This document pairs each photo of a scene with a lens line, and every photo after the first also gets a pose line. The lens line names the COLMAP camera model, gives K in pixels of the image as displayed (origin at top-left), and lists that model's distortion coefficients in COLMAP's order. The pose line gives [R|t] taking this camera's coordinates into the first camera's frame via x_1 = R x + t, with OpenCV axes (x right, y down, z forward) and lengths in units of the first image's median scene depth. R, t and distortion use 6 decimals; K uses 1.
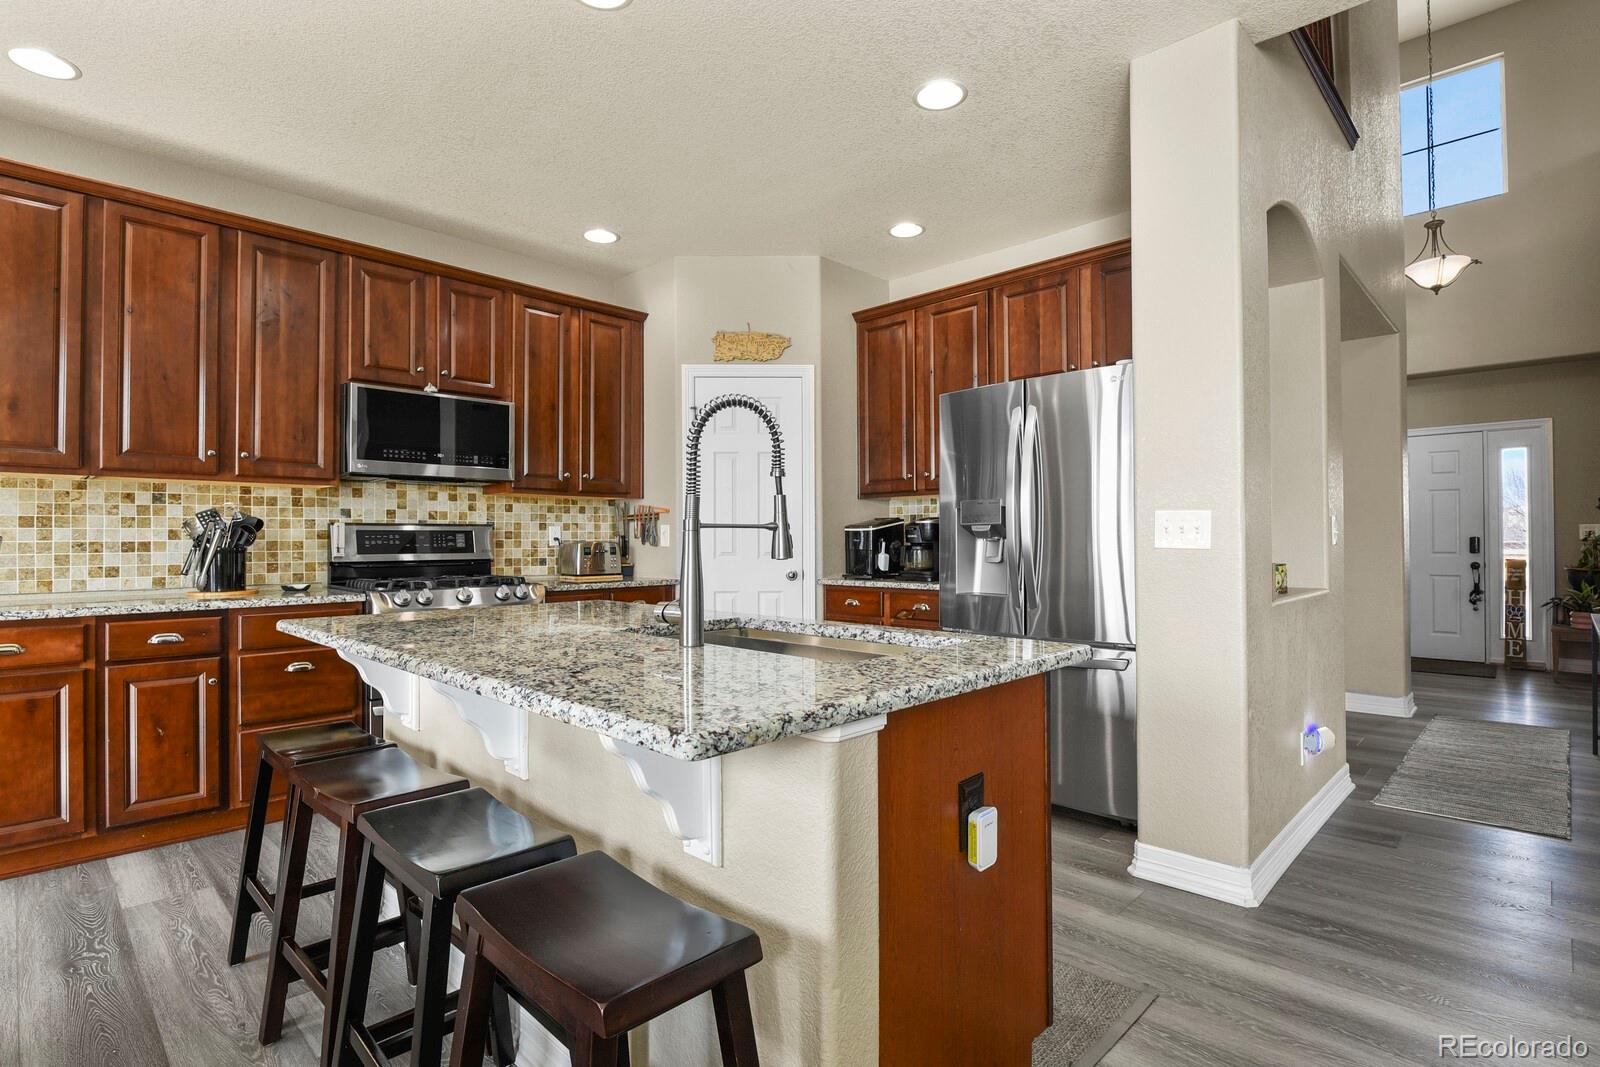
lens RADIAL K [[768.3, 0, 810.2], [0, 768.3, 534.4], [0, 0, 1]] dist [-0.023013, 0.000124]
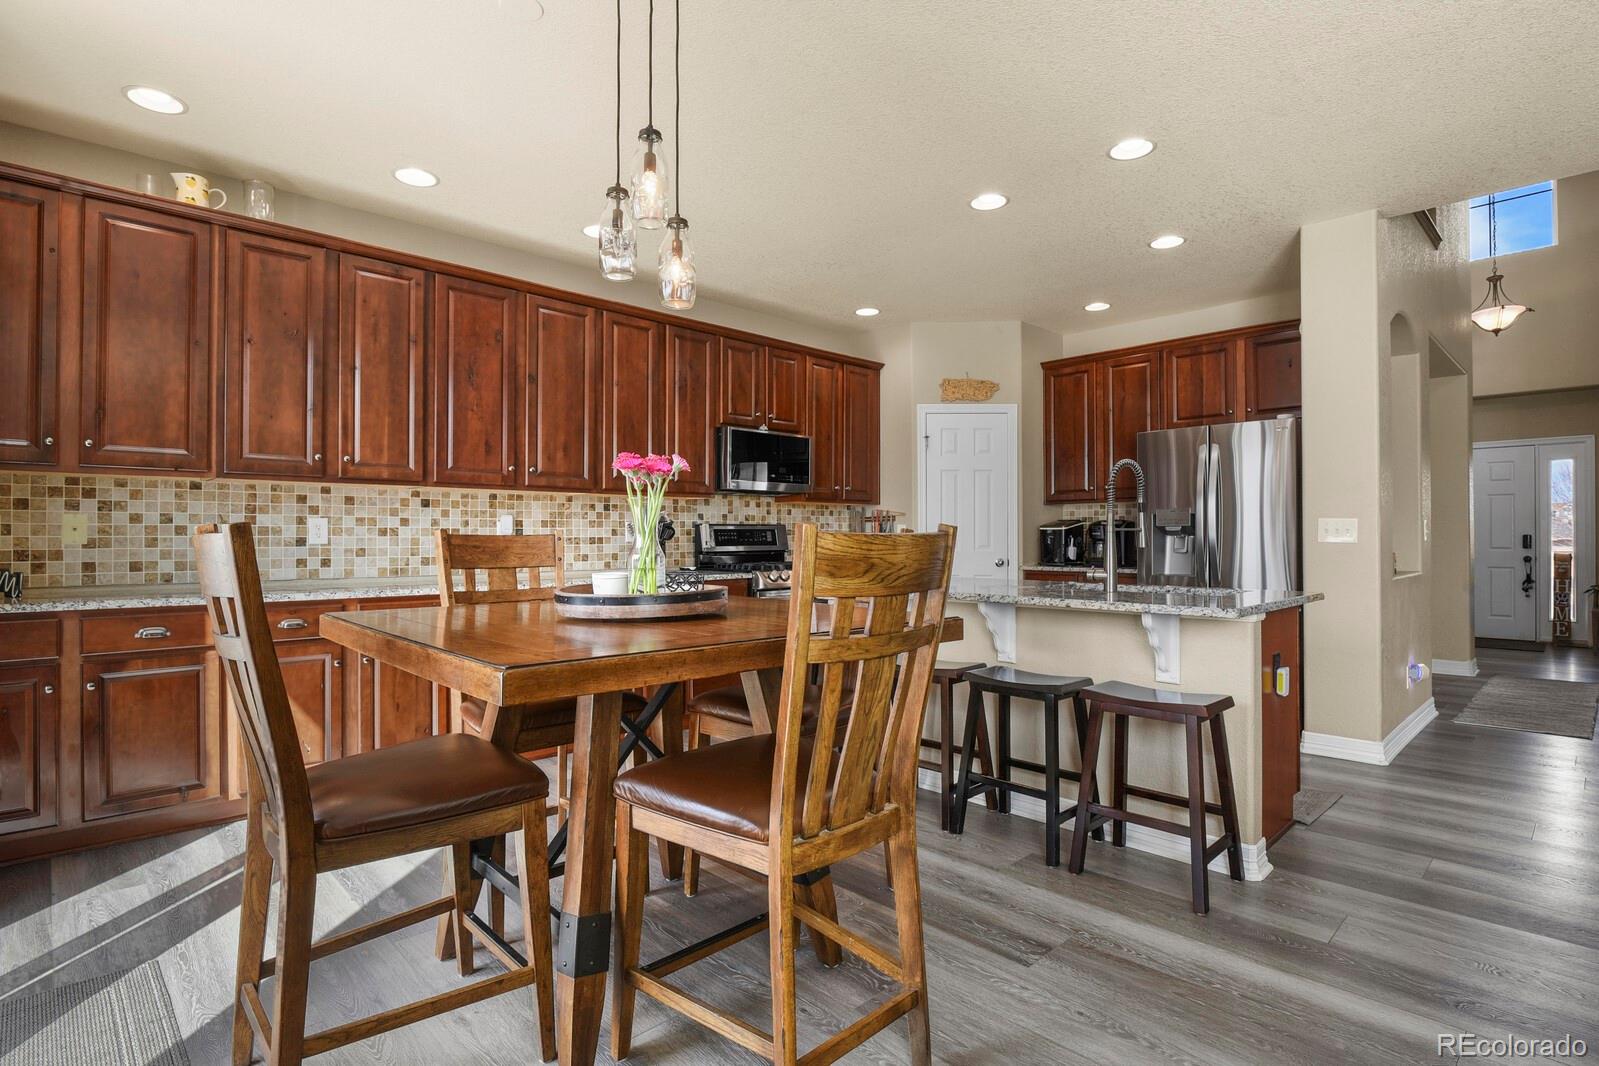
lens RADIAL K [[772.7, 0, 805.6], [0, 772.7, 534.3], [0, 0, 1]] dist [-0.028221, 0.000253]
pose [[0.999089, 0.001808, -0.042631, -0.314970], [-0.001540, 0.999979, 0.006302, -0.004356], [0.042642, -0.006231, 0.999071, -0.358895]]
